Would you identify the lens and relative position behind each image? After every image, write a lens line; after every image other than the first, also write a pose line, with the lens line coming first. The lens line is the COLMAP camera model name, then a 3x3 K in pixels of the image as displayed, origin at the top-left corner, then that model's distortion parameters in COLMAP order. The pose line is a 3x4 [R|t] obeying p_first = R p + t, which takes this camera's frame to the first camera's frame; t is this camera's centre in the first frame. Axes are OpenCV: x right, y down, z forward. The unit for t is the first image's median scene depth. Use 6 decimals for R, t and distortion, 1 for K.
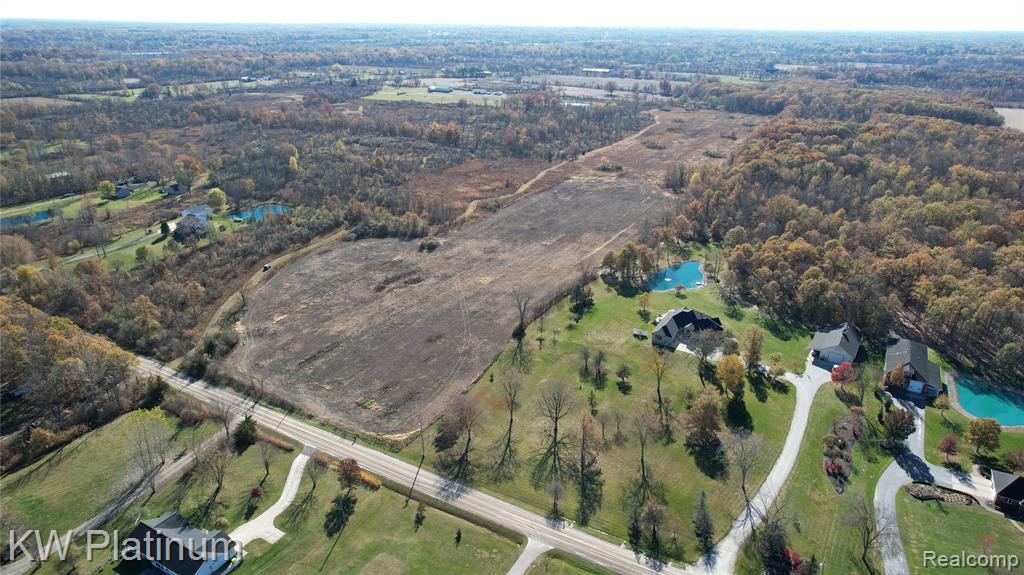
lens RADIAL K [[660.0, 0, 516.4], [0, 660.0, 291.6], [0, 0, 1]] dist [-0.082385, 0.079936]
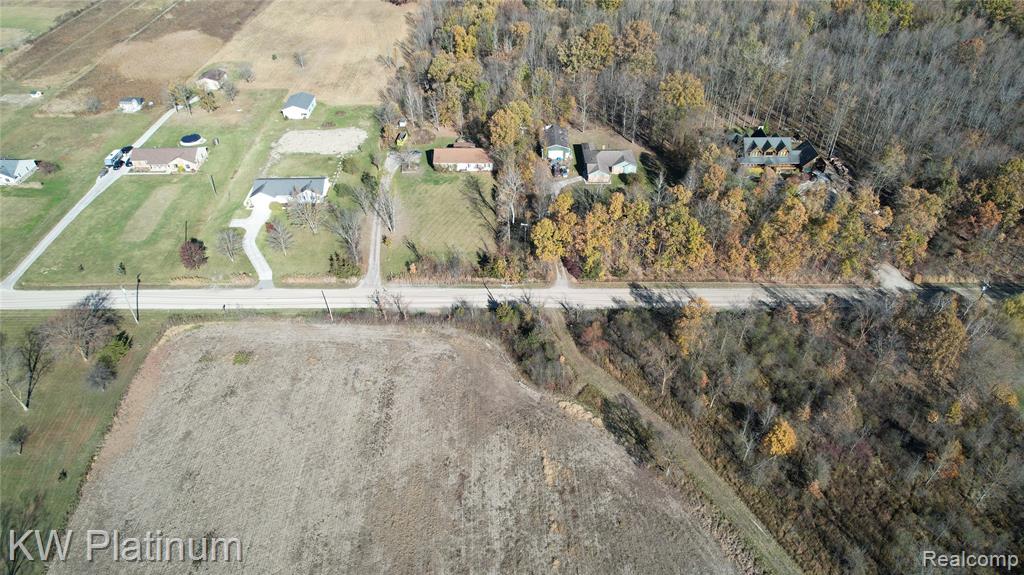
lens RADIAL K [[660.0, 0, 516.4], [0, 660.0, 291.6], [0, 0, 1]] dist [-0.082385, 0.079936]
pose [[-0.870827, 0.299969, -0.389460, -0.257727], [-0.212264, 0.485139, 0.848283, -0.634618], [0.443401, 0.821376, -0.358799, 1.497867]]
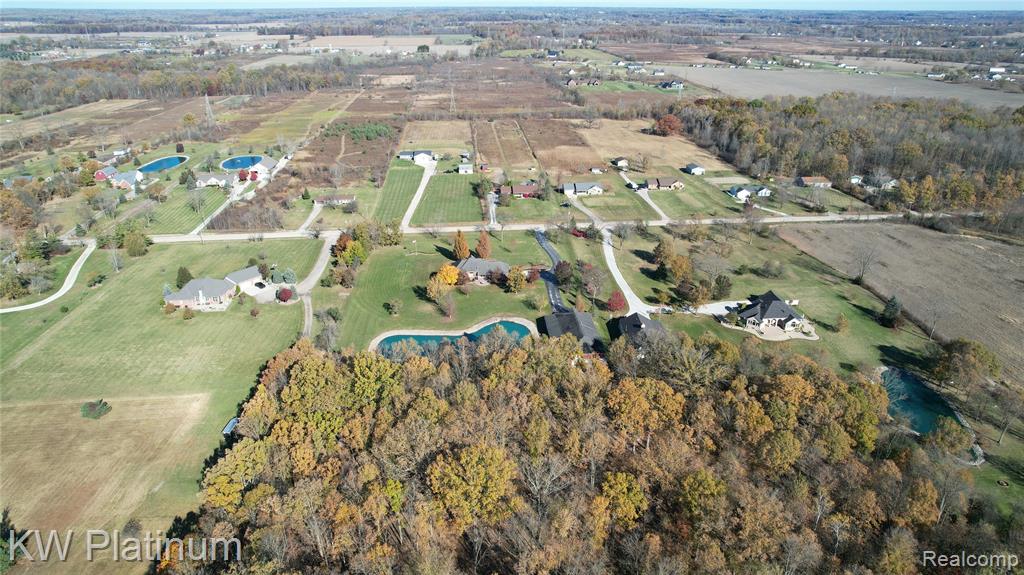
lens RADIAL K [[660.0, 0, 516.4], [0, 660.0, 291.6], [0, 0, 1]] dist [-0.082385, 0.079936]
pose [[-0.825197, 0.215386, -0.522168, 1.483166], [-0.232916, 0.712438, 0.661953, -0.731169], [0.514587, 0.667863, -0.537735, 1.796724]]
